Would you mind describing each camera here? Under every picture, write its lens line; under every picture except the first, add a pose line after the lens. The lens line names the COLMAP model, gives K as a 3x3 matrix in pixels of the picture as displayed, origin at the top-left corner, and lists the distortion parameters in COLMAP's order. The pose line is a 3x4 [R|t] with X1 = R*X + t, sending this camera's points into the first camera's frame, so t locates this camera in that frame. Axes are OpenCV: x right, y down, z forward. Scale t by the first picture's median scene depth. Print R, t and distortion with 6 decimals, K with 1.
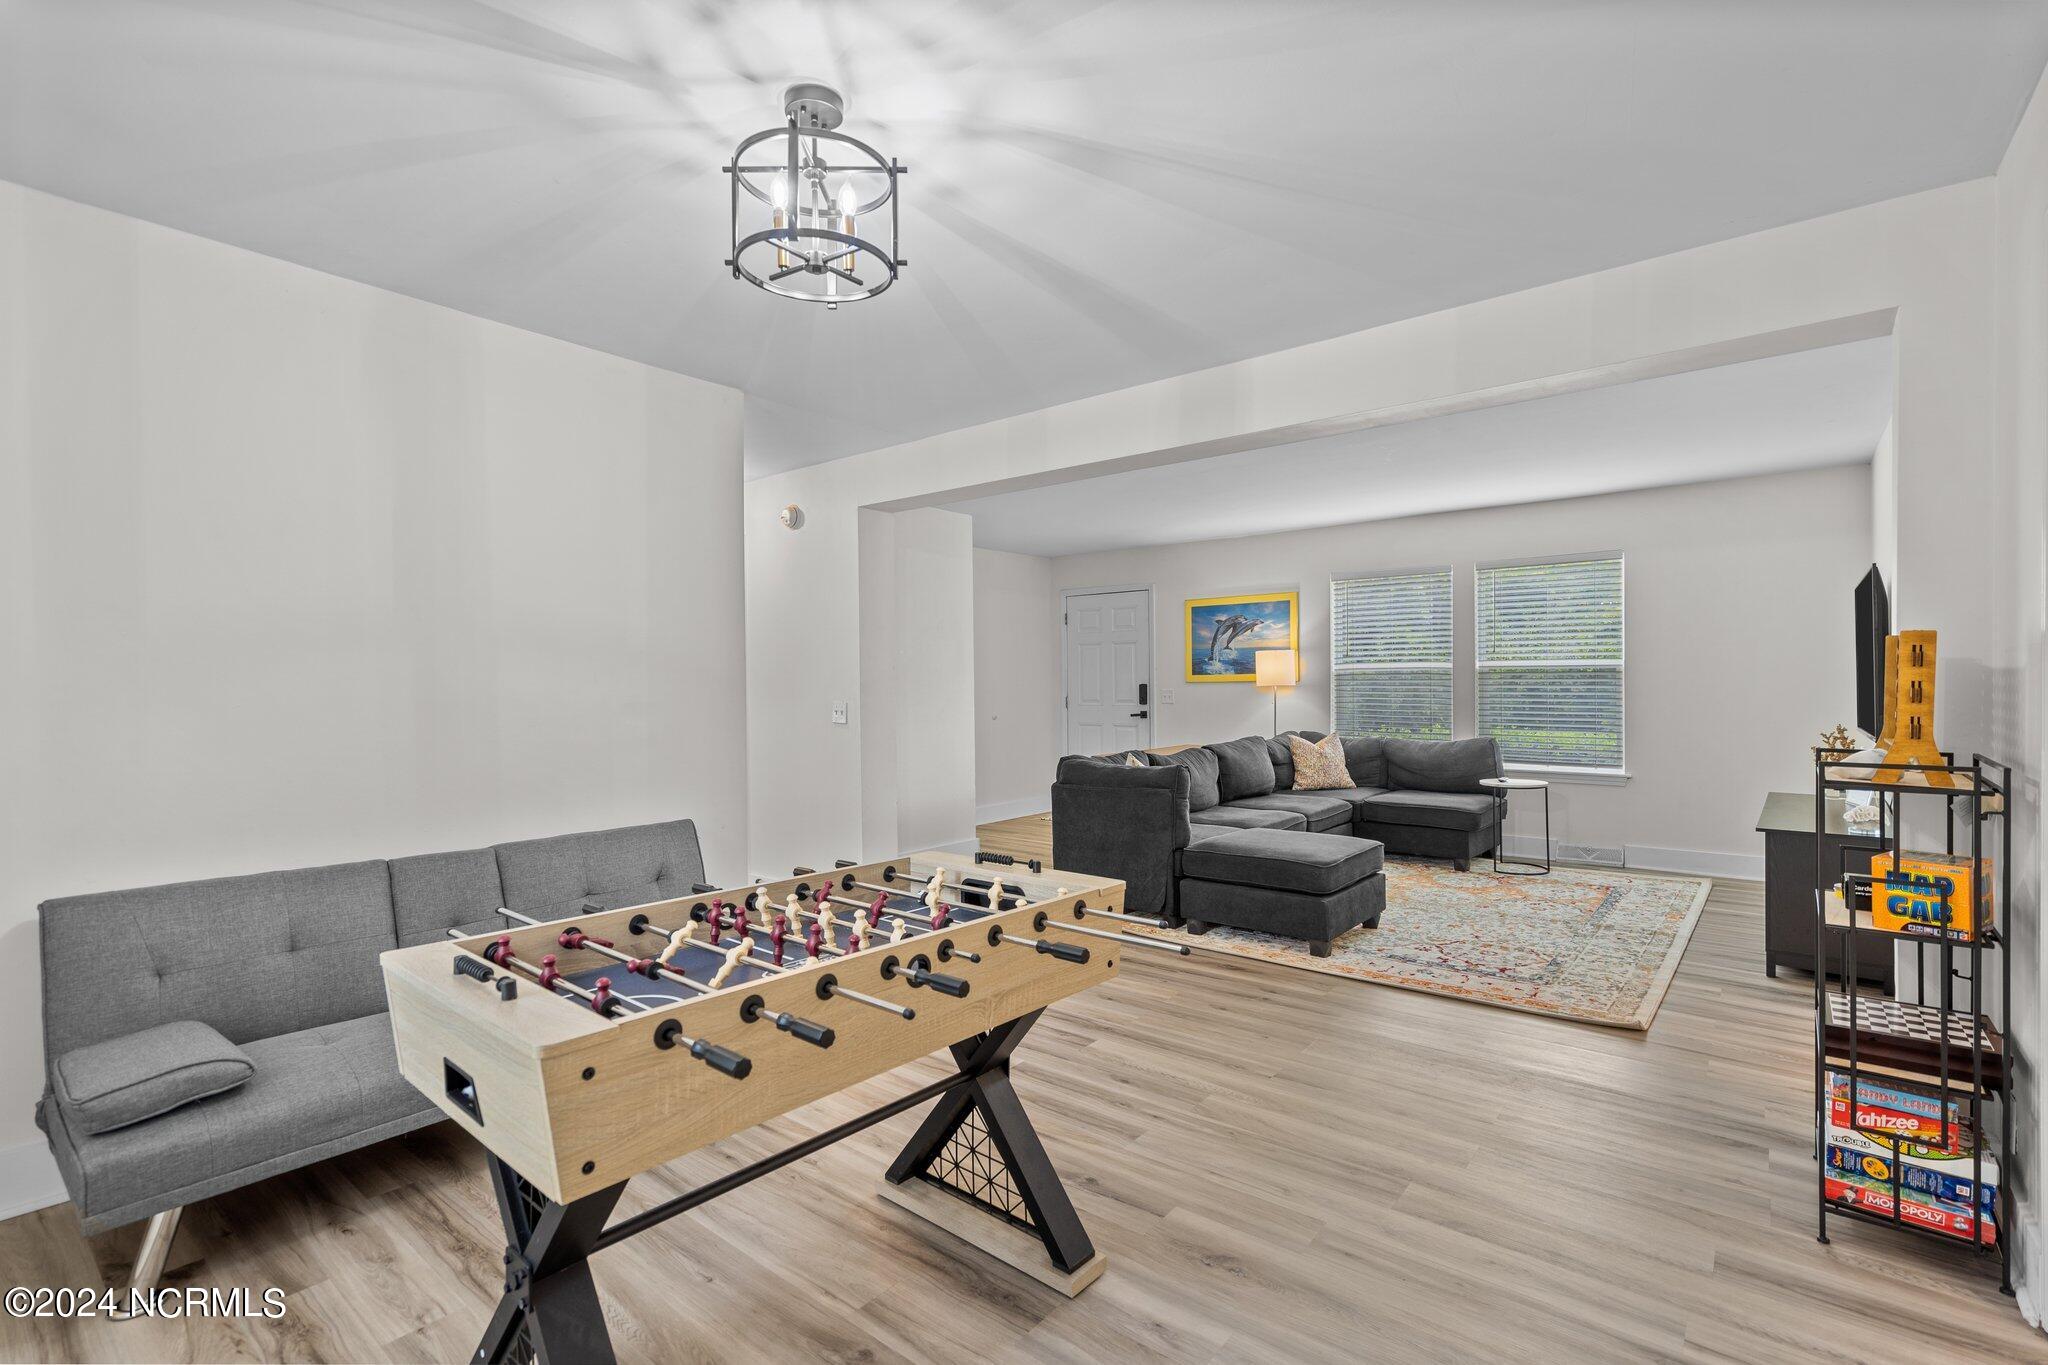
lens RADIAL K [[916.8, 0, 1027.6], [0, 916.8, 687.5], [0, 0, 1]] dist [-0.003129, 0.000544]
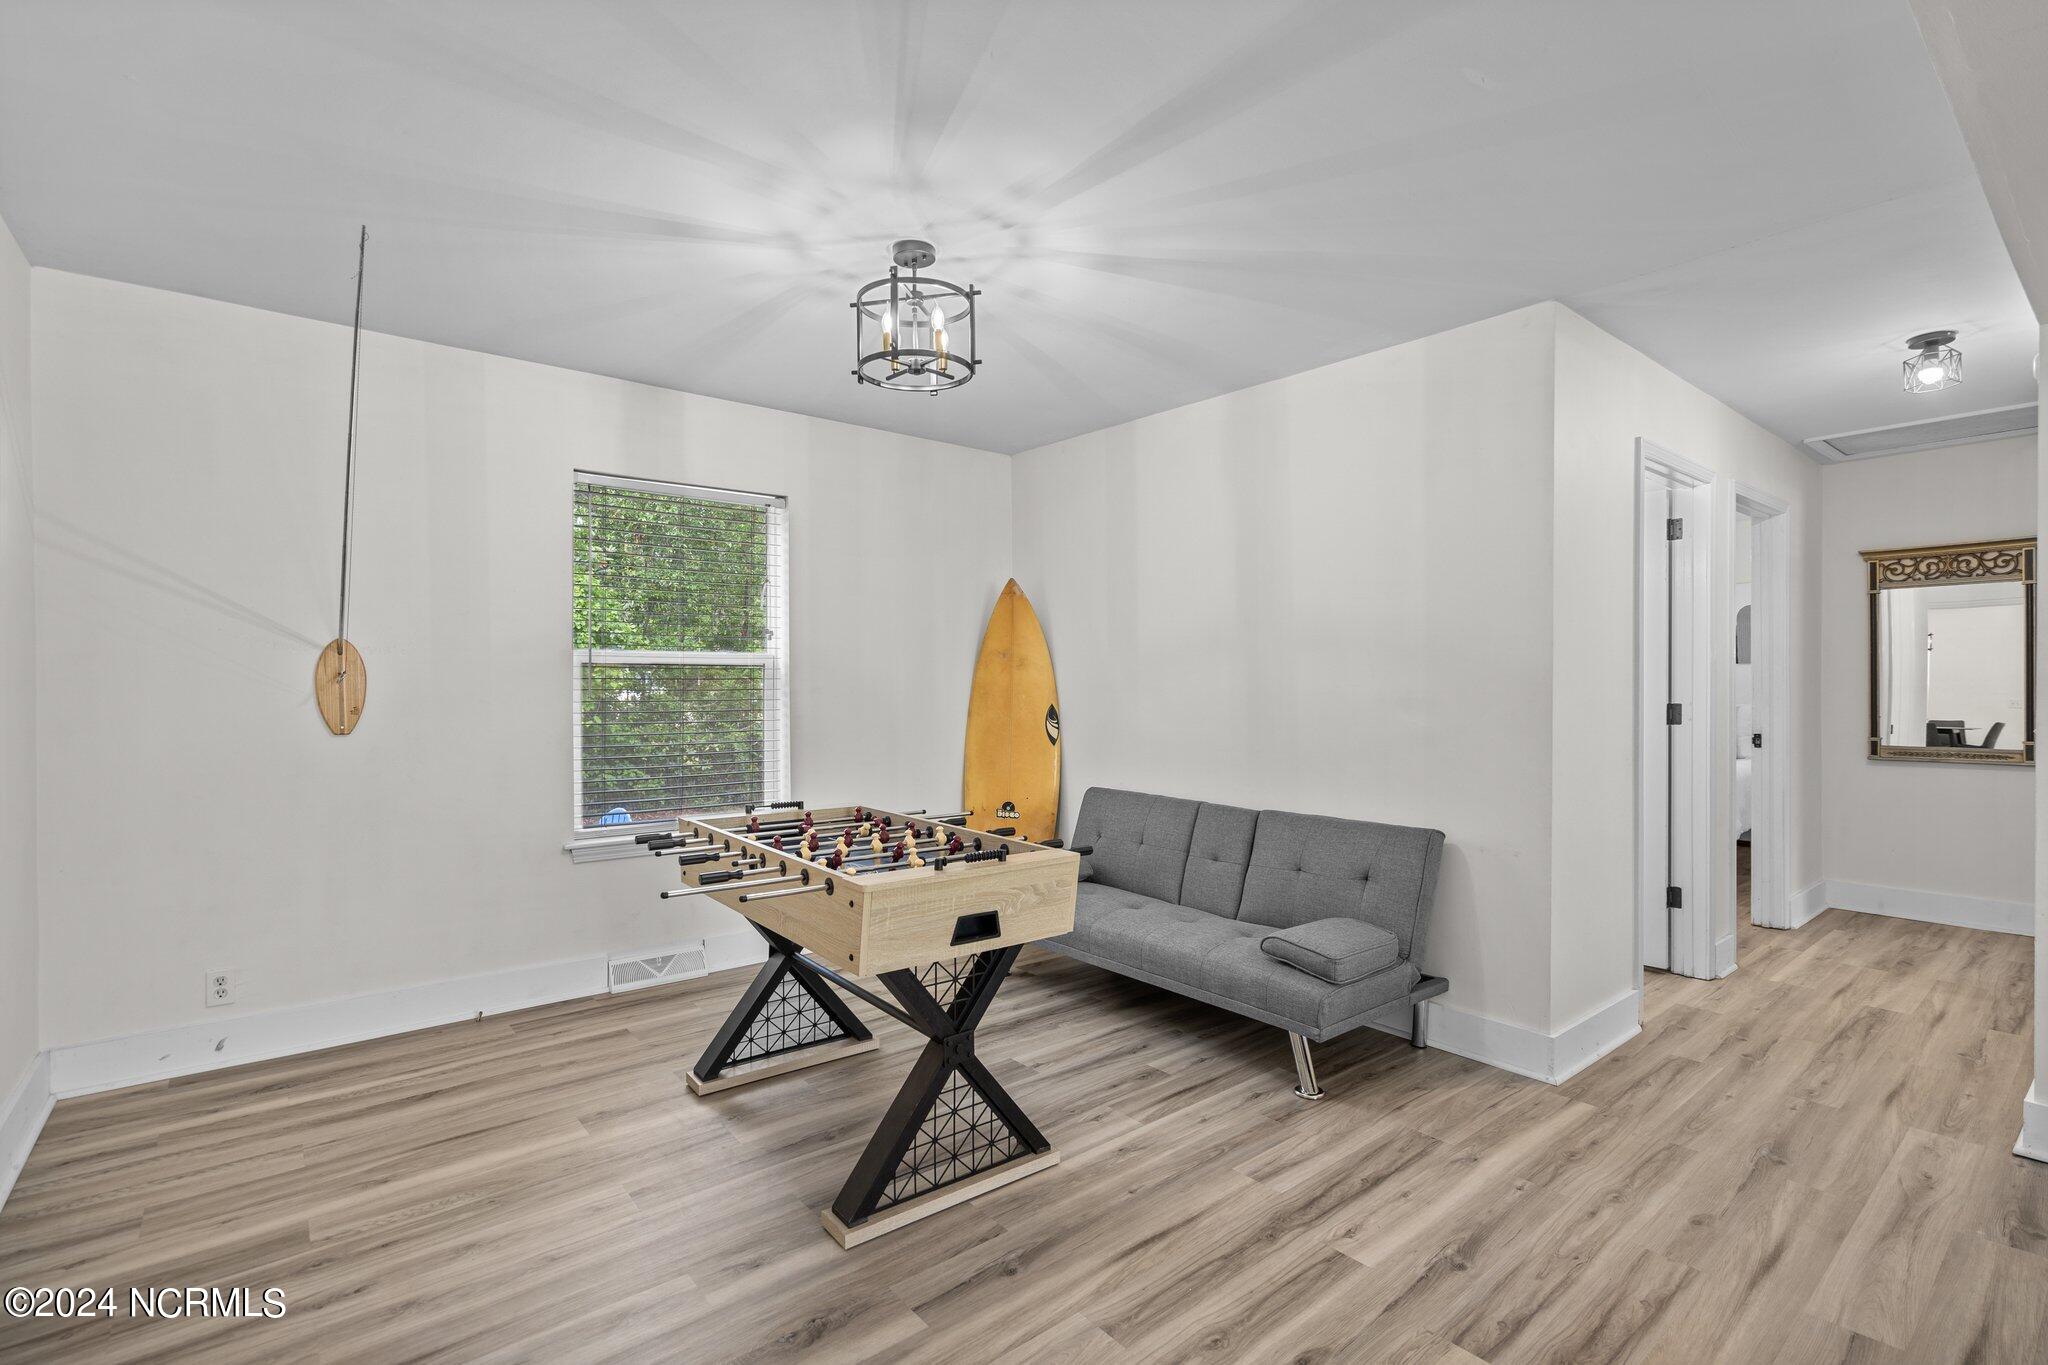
lens RADIAL K [[941.1, 0, 1029.7], [0, 941.1, 686.4], [0, 0, 1]] dist [-0.004007, -0.000543]
pose [[-0.194458, 0.009765, -0.980862, 0.927325], [-0.001583, 0.999946, 0.010269, -0.006956], [0.980910, 0.003550, -0.194432, 1.213112]]
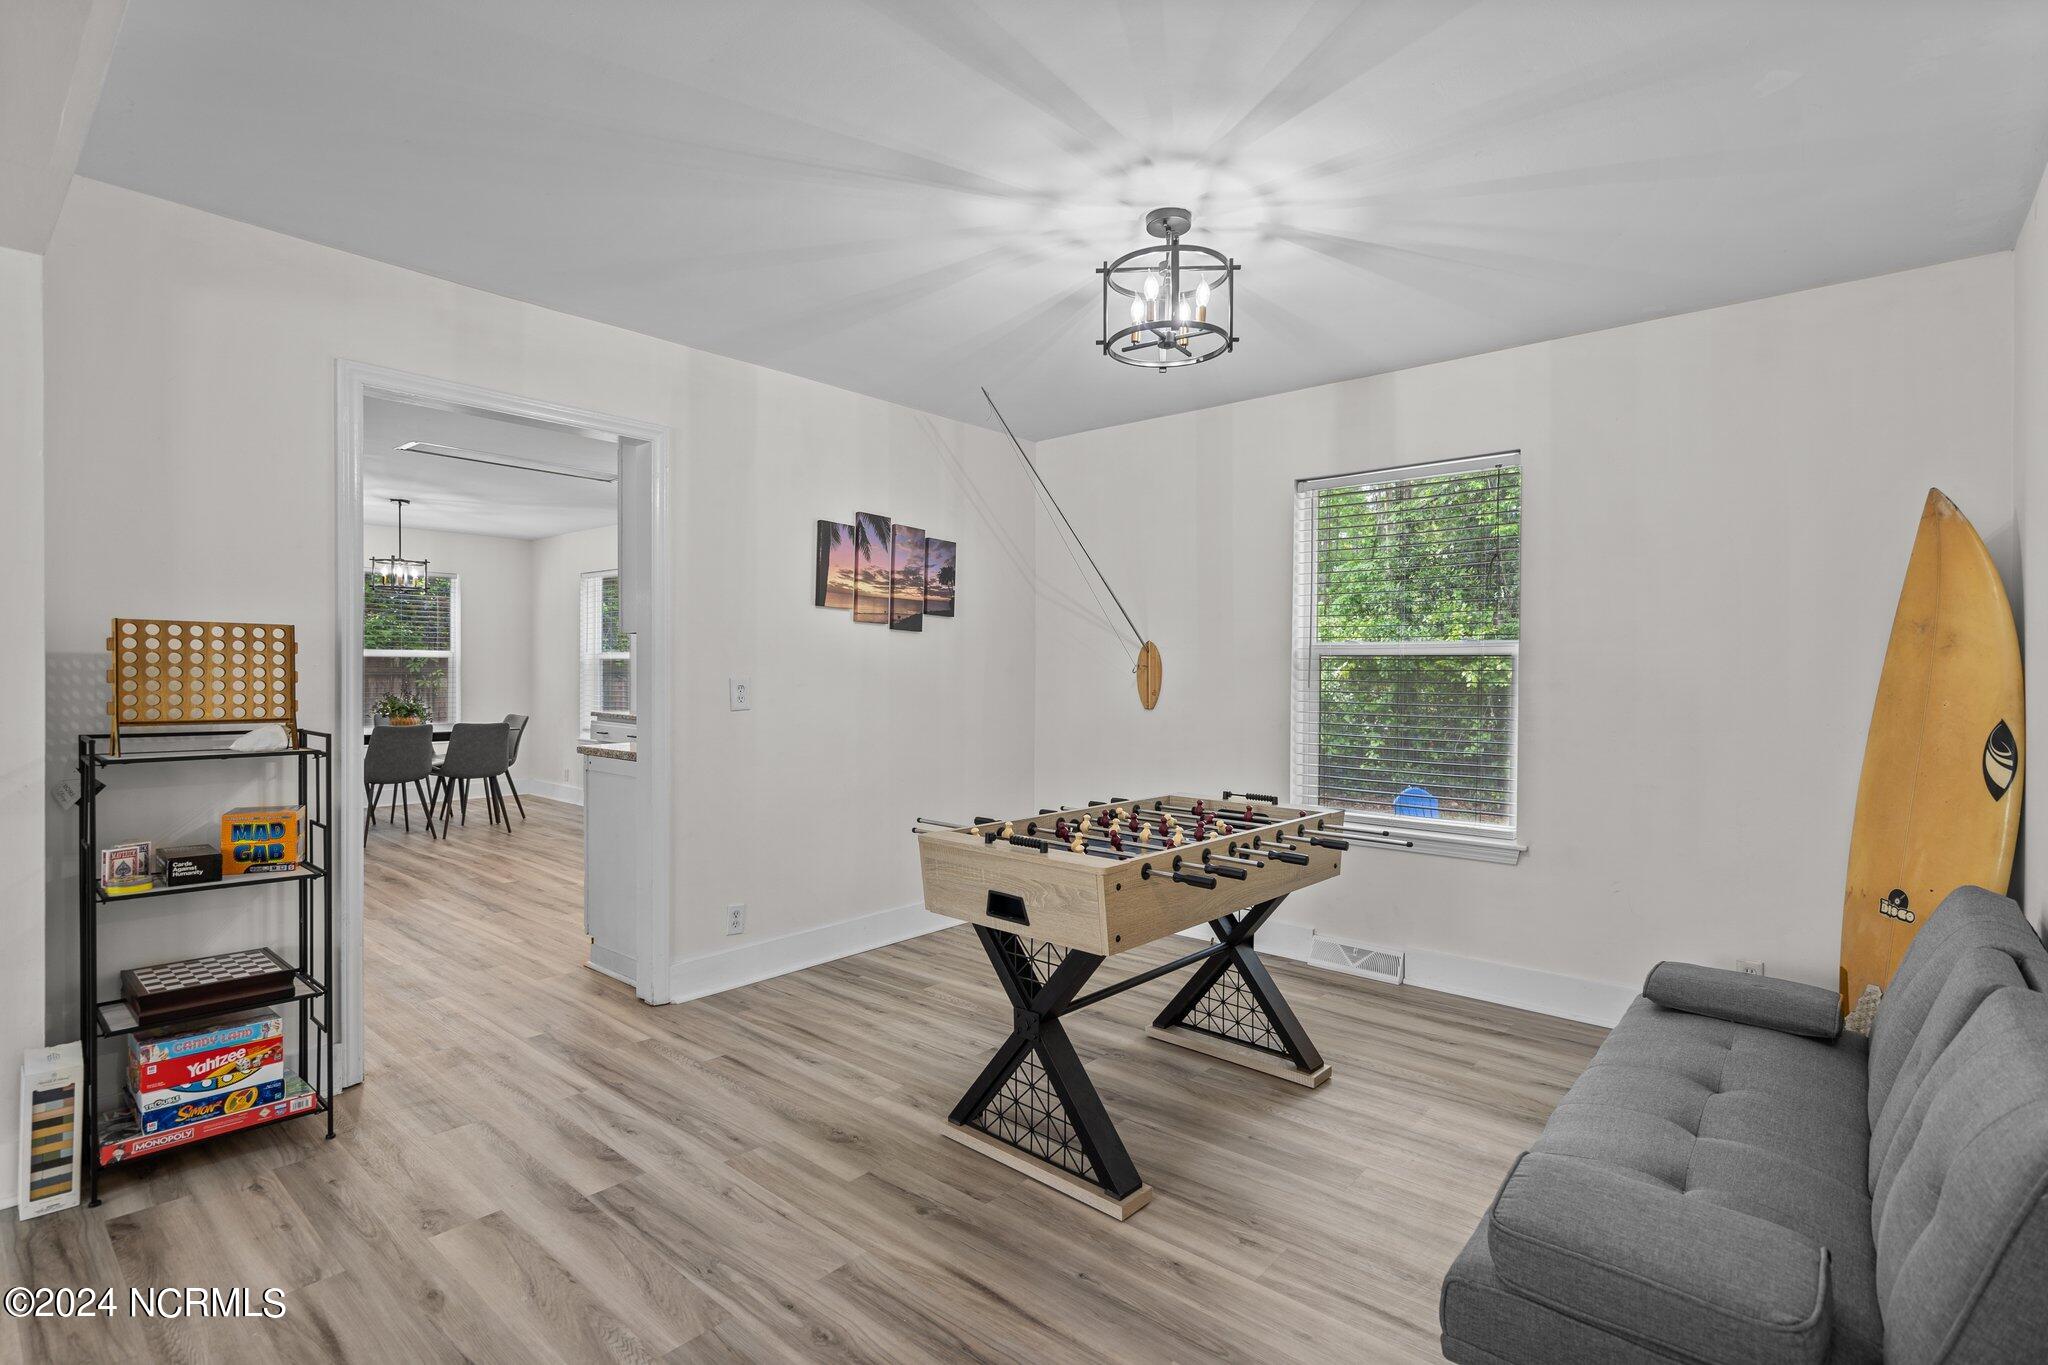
lens RADIAL K [[971.2, 0, 1019.5], [0, 971.2, 684.1], [0, 0, 1]] dist [-0.005098, 0.000033]
pose [[-0.999427, -0.002749, 0.033722, -0.060560], [-0.002243, 0.999885, 0.015030, -0.002032], [-0.033760, 0.014946, -0.999318, 2.005050]]
